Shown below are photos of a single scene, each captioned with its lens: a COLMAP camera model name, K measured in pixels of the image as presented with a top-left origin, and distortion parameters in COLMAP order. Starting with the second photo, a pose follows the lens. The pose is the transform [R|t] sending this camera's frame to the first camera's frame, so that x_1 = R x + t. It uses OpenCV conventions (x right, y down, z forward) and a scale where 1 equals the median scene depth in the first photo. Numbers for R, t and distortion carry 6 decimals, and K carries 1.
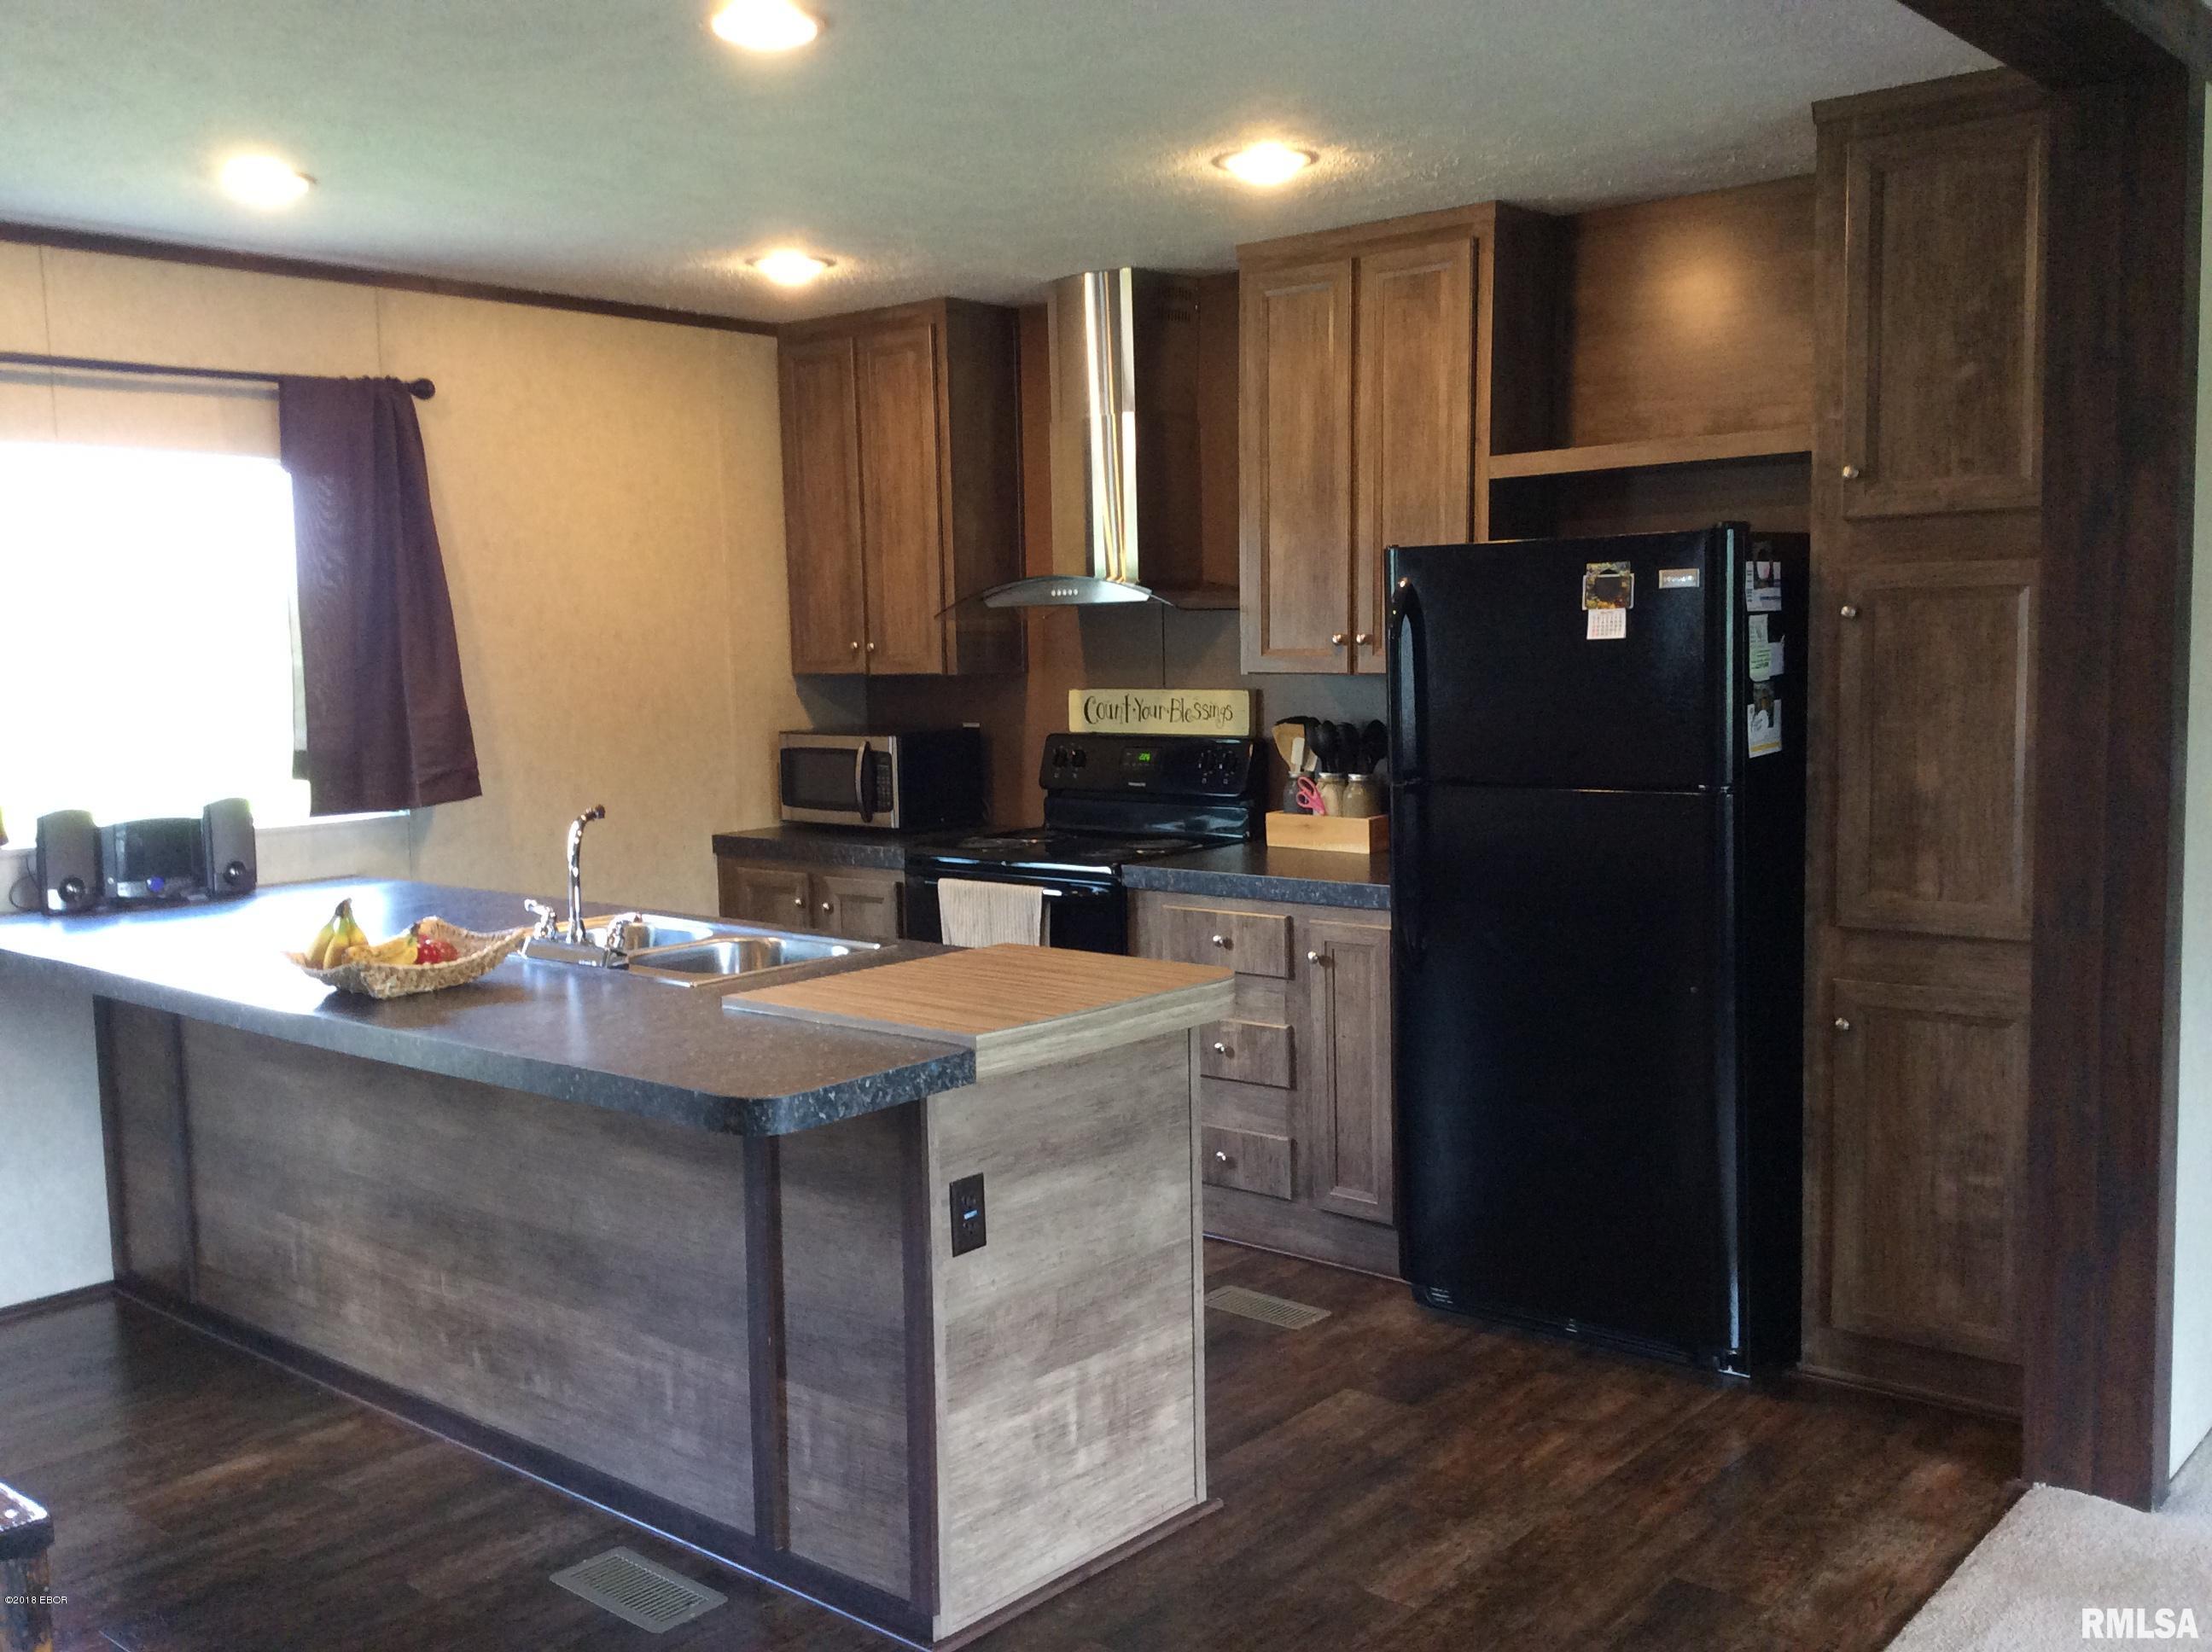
lens RADIAL K [[2007.7, 0, 1113.0], [0, 2007.7, 825.9], [0, 0, 1]] dist [0.128985, -0.228434]
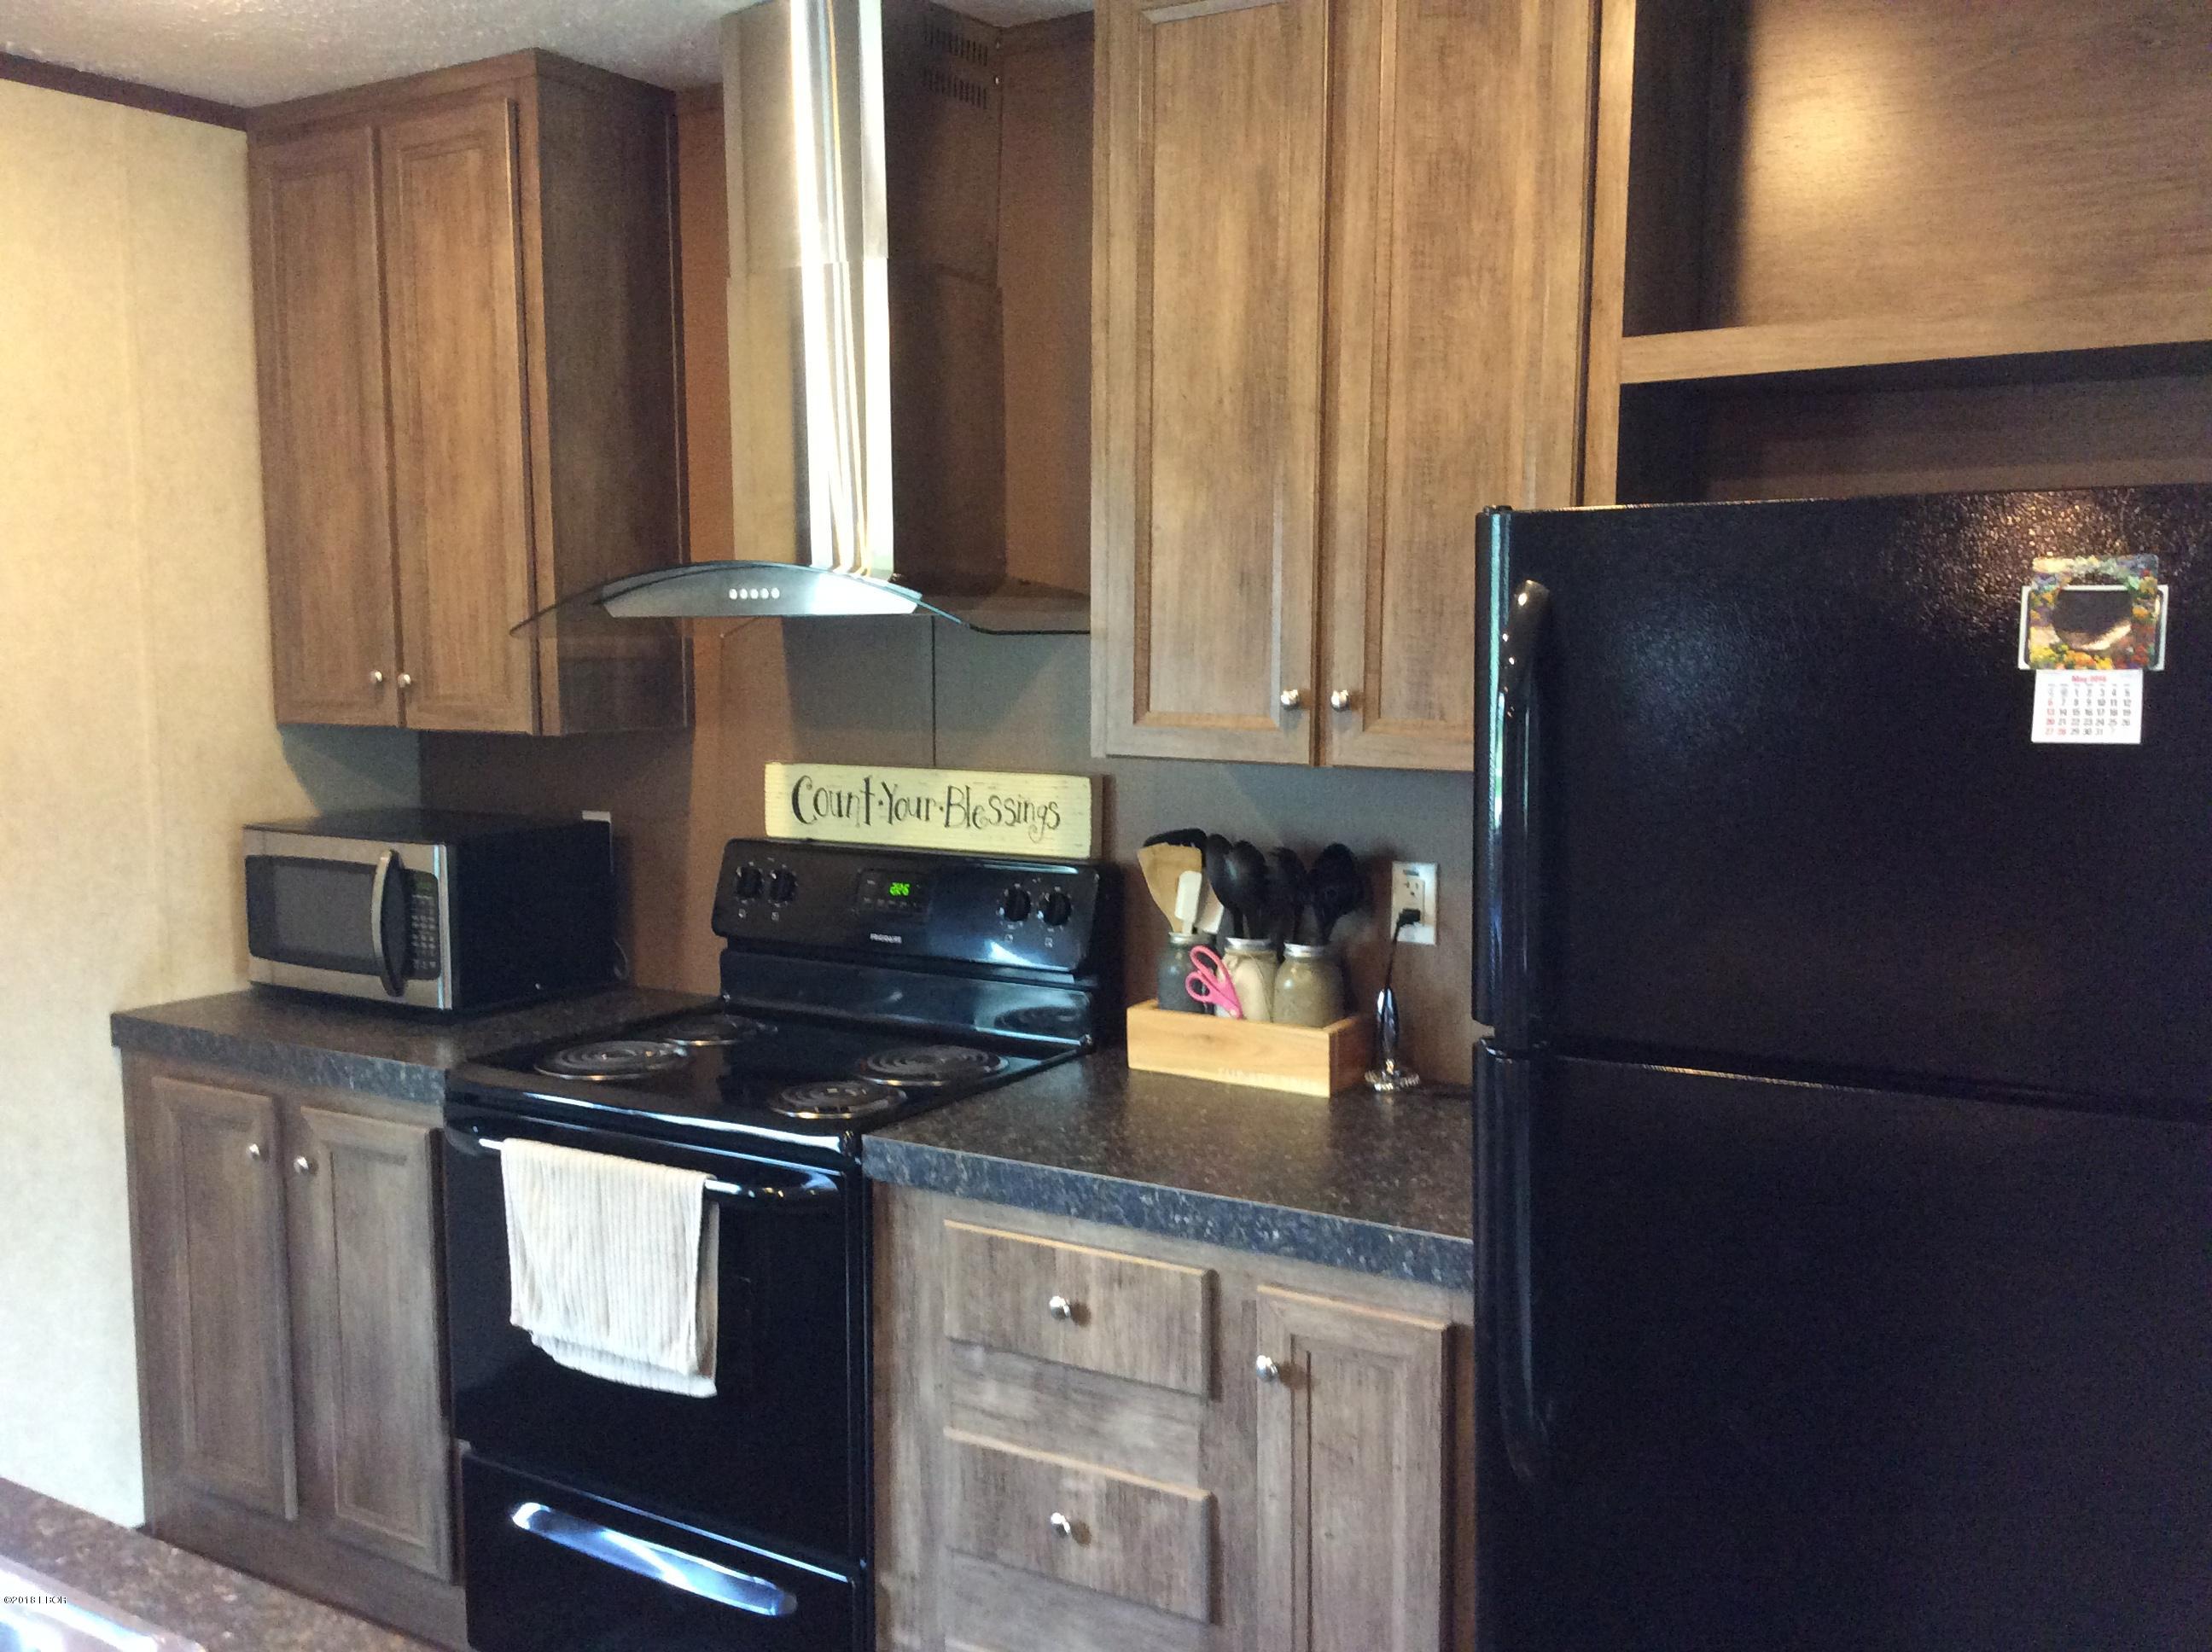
lens RADIAL K [[2044.8, 0, 1088.3], [0, 2044.8, 831.8], [0, 0, 1]] dist [0.145780, -0.263041]
pose [[0.992017, 0.005317, 0.125994, -0.005031], [-0.005616, 0.999982, 0.002017, -0.061066], [-0.125981, -0.002708, 0.992029, 0.500795]]
